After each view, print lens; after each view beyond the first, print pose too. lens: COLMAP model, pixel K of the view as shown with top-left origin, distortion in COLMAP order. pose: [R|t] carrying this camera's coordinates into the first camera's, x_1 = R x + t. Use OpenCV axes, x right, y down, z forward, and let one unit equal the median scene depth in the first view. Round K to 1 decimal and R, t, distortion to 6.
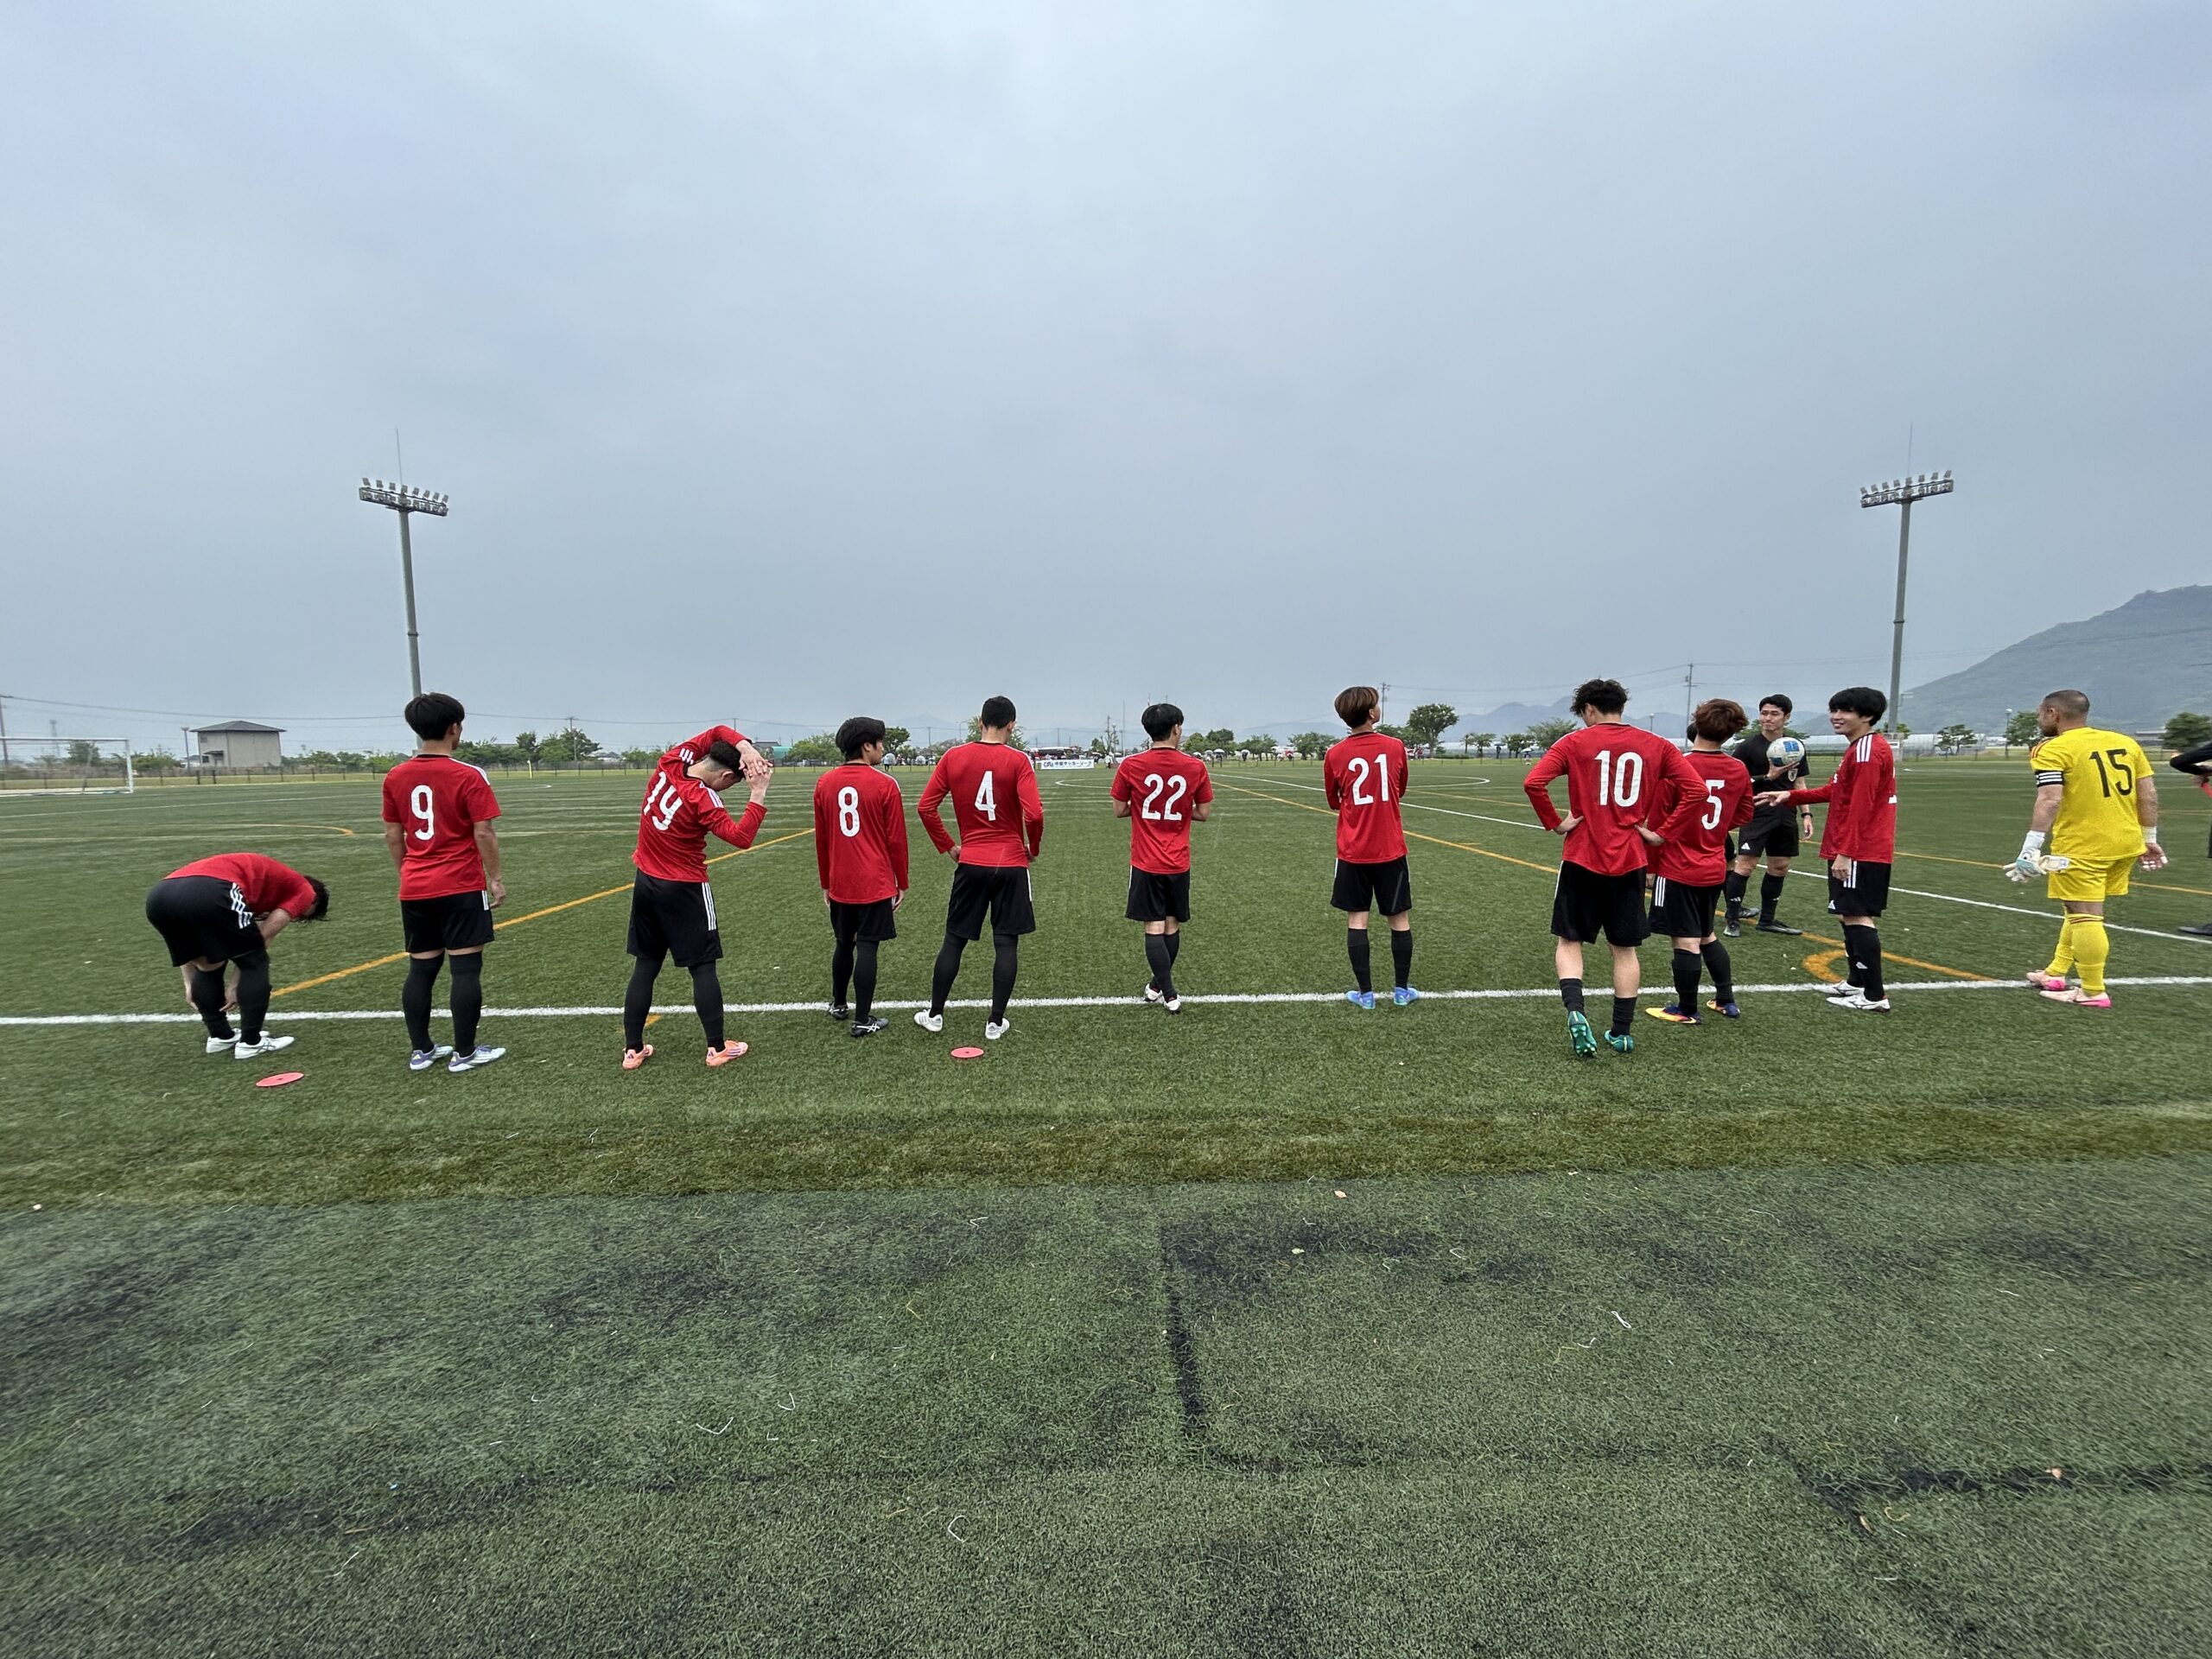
lens RADIAL K [[885.0, 0, 1101.4], [0, 885.0, 825.8], [0, 0, 1]] dist [0.005218, -0.002209]
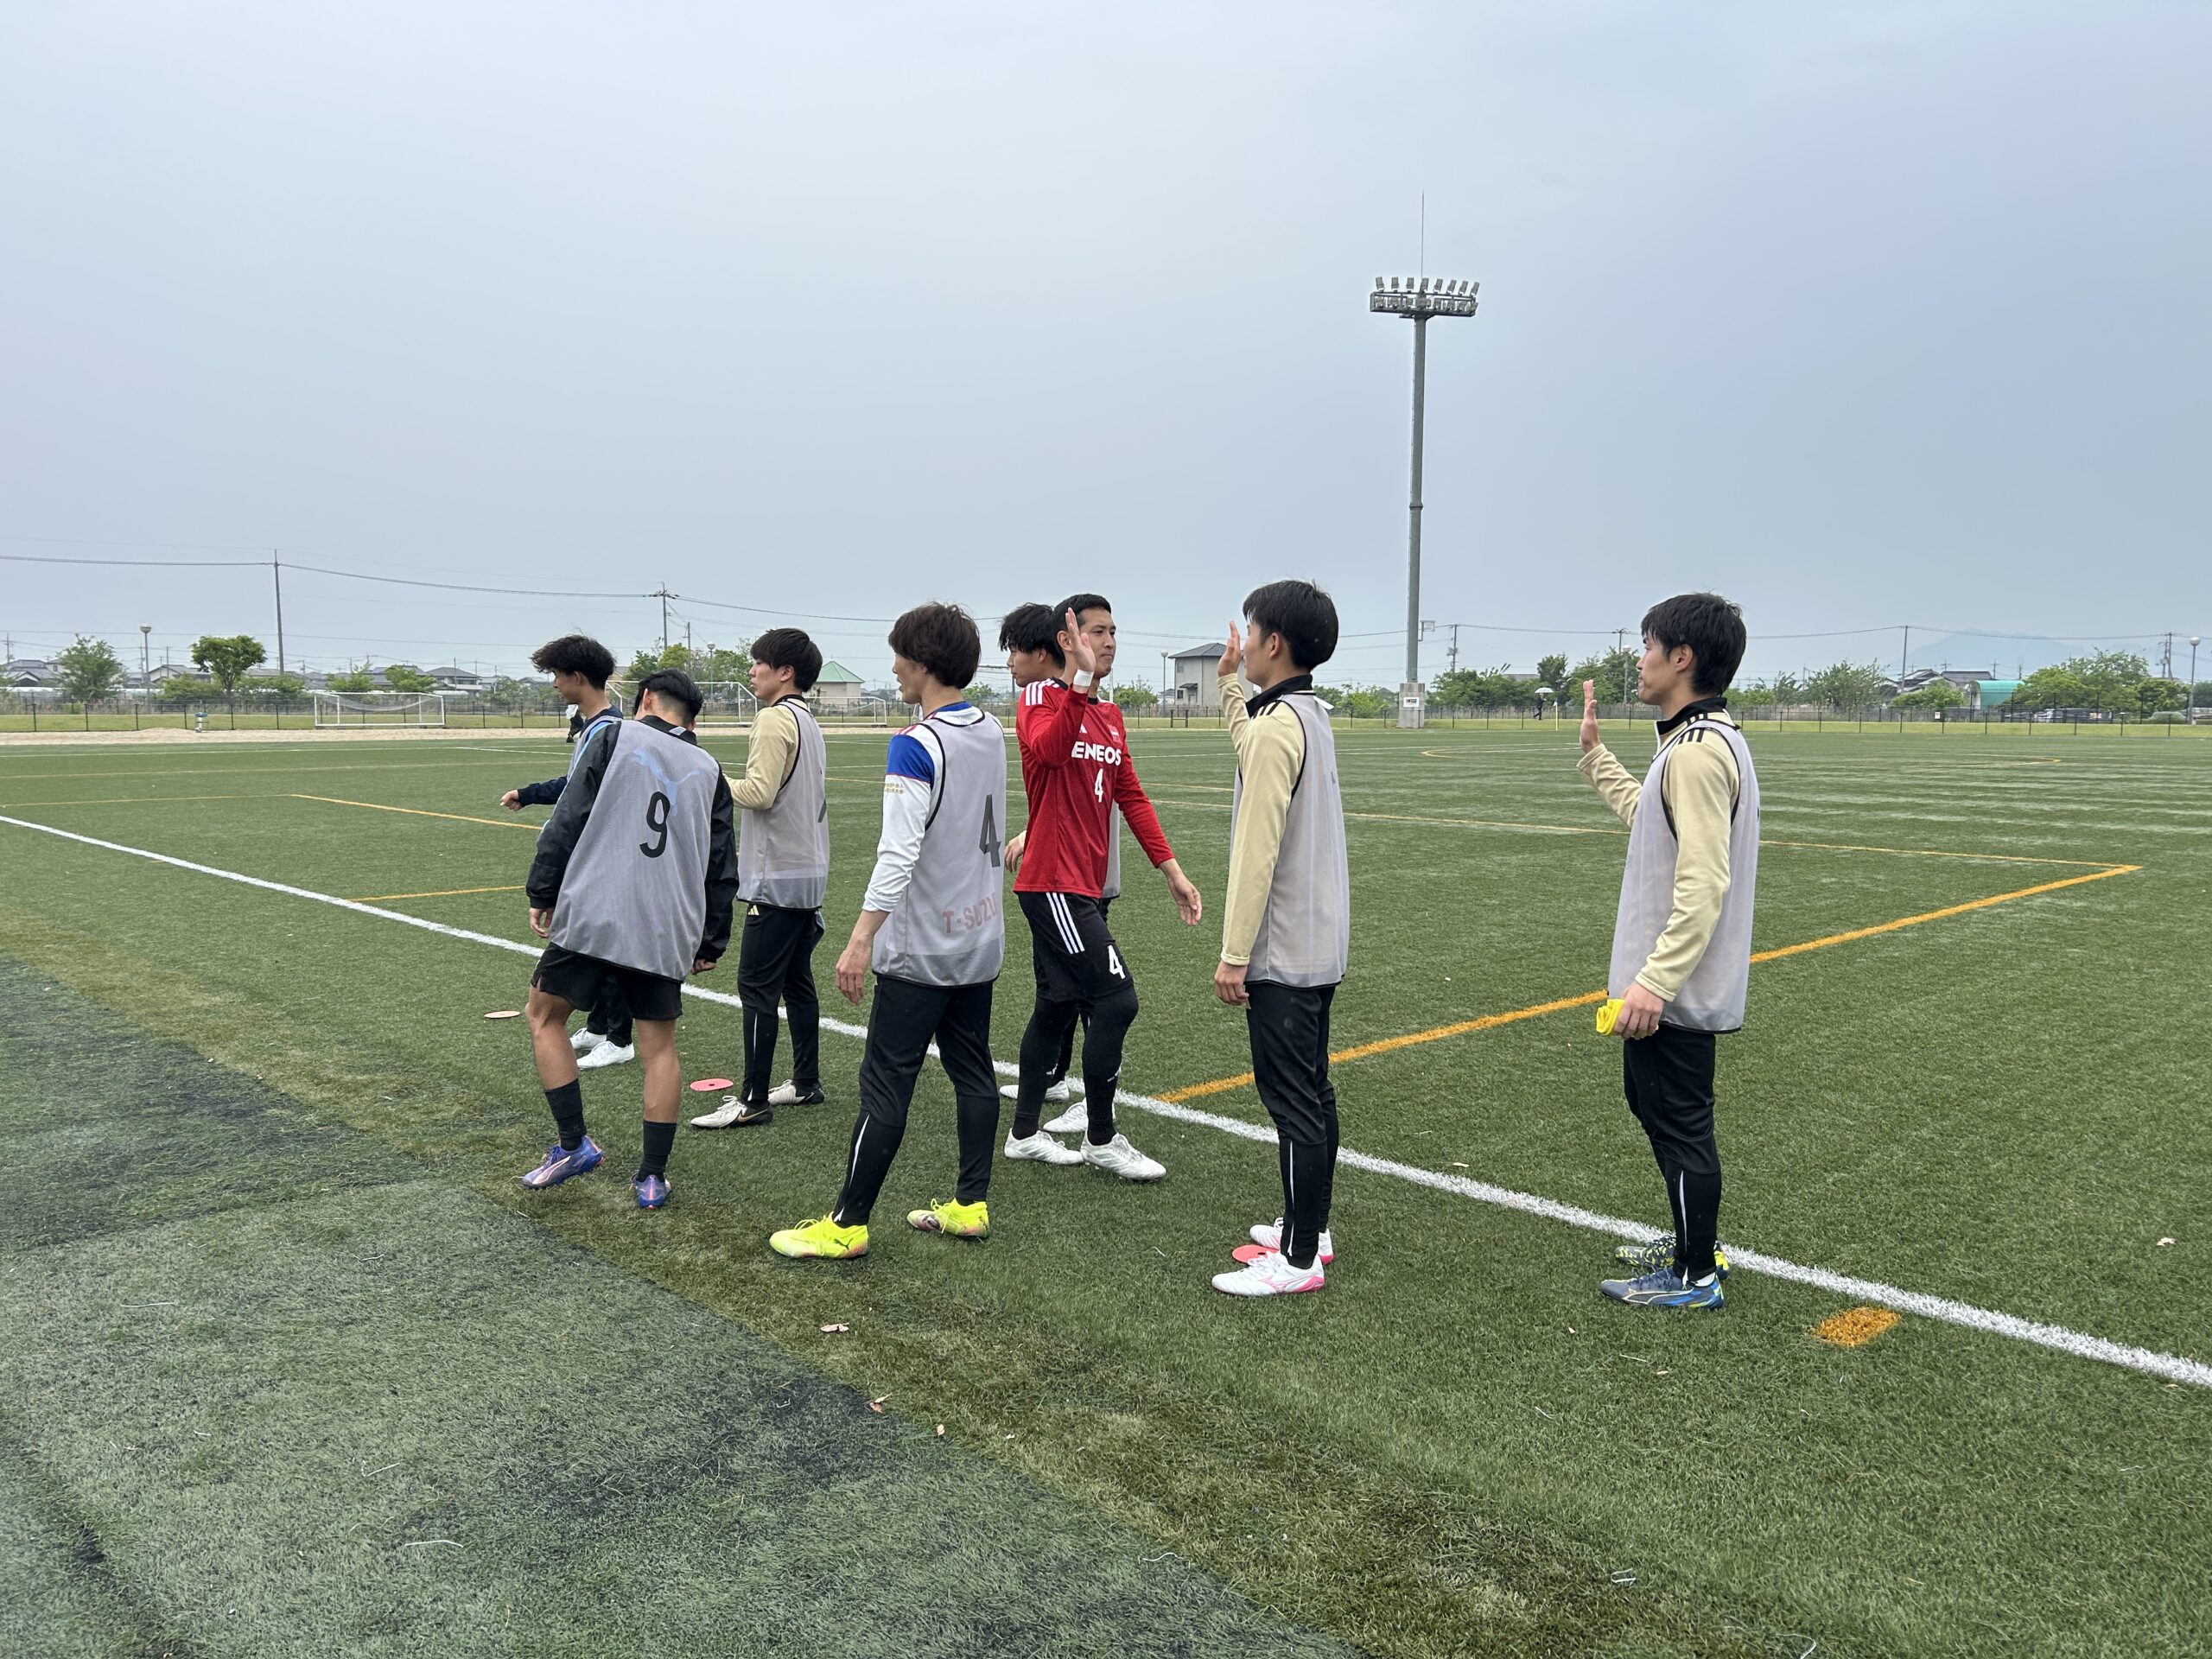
lens RADIAL K [[1657.5, 0, 1117.7], [0, 1657.5, 824.0], [0, 0, 1]] dist [0.045144, -0.044189]
pose [[0.677808, 0.069583, -0.731938, -0.014094], [-0.071835, 0.997016, 0.028261, -0.001329], [0.731721, 0.033423, 0.680784, 0.013552]]
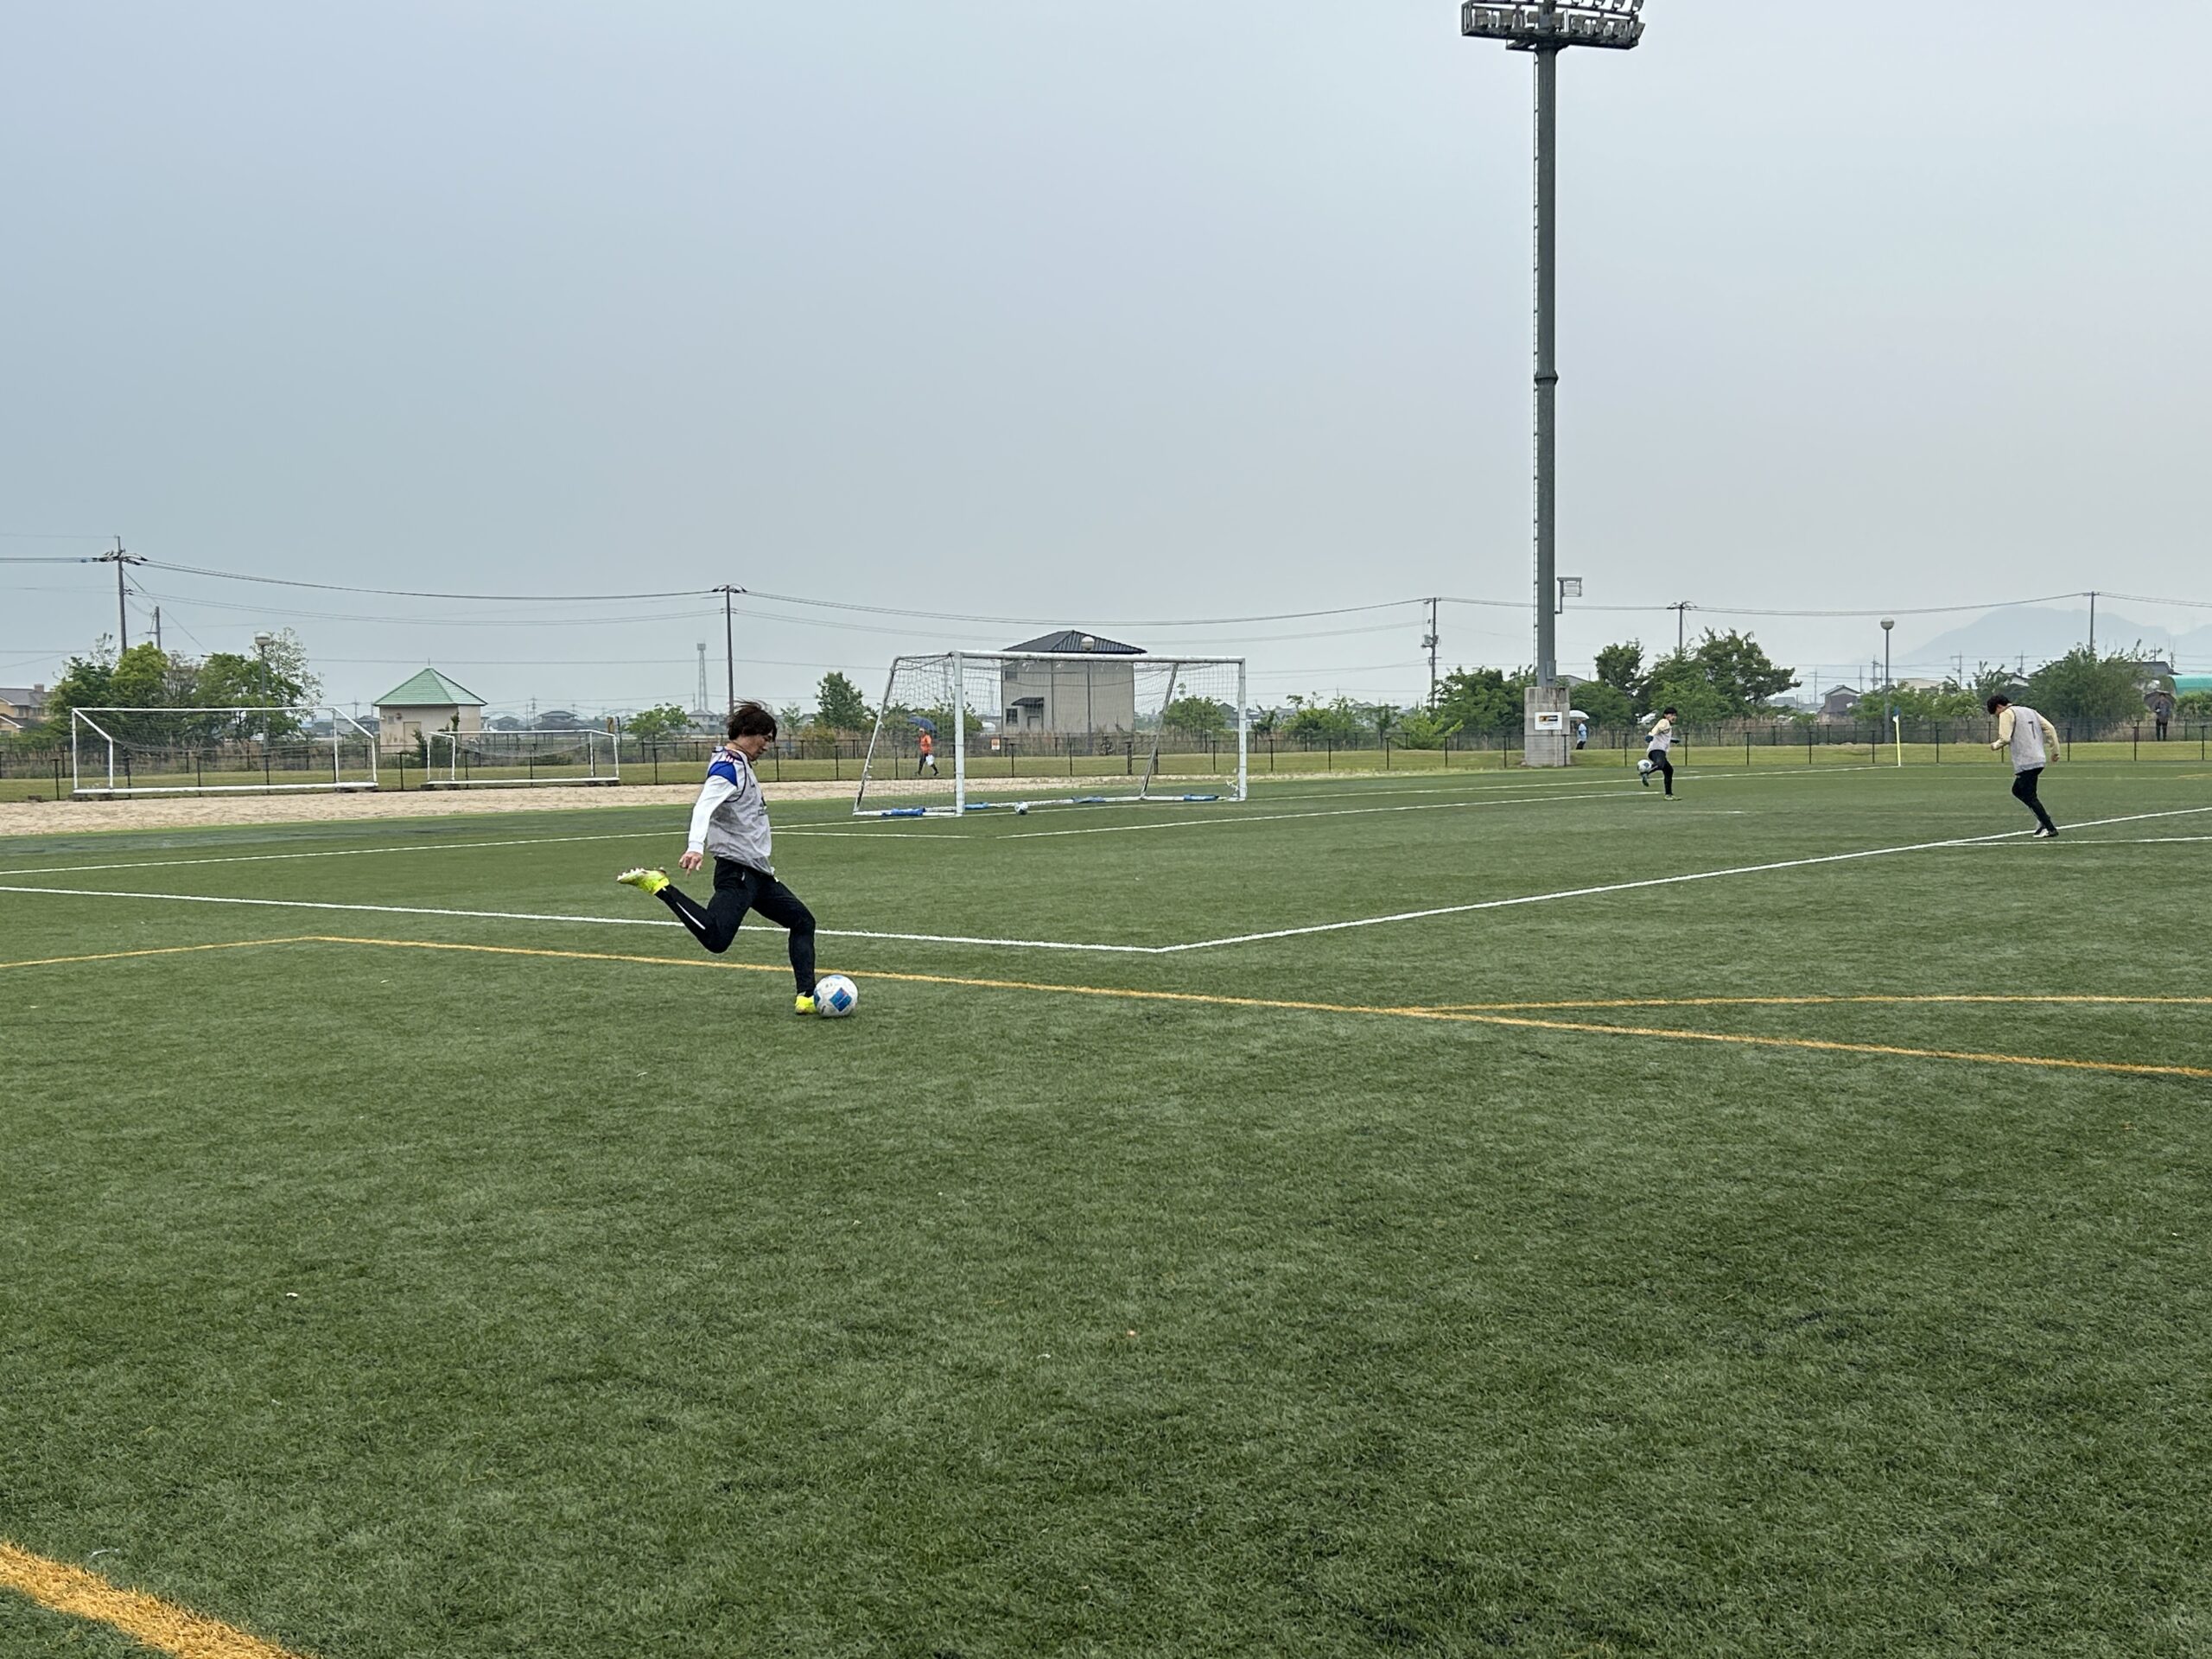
lens RADIAL K [[2508.4, 0, 1105.5], [0, 2508.4, 841.9], [0, 0, 1]] dist [0.057478, 0.000000]
pose [[0.768166, 0.030698, -0.639514, -0.298243], [-0.046786, 0.998871, -0.008251, -0.004615], [0.638539, 0.036258, 0.768735, 0.093031]]
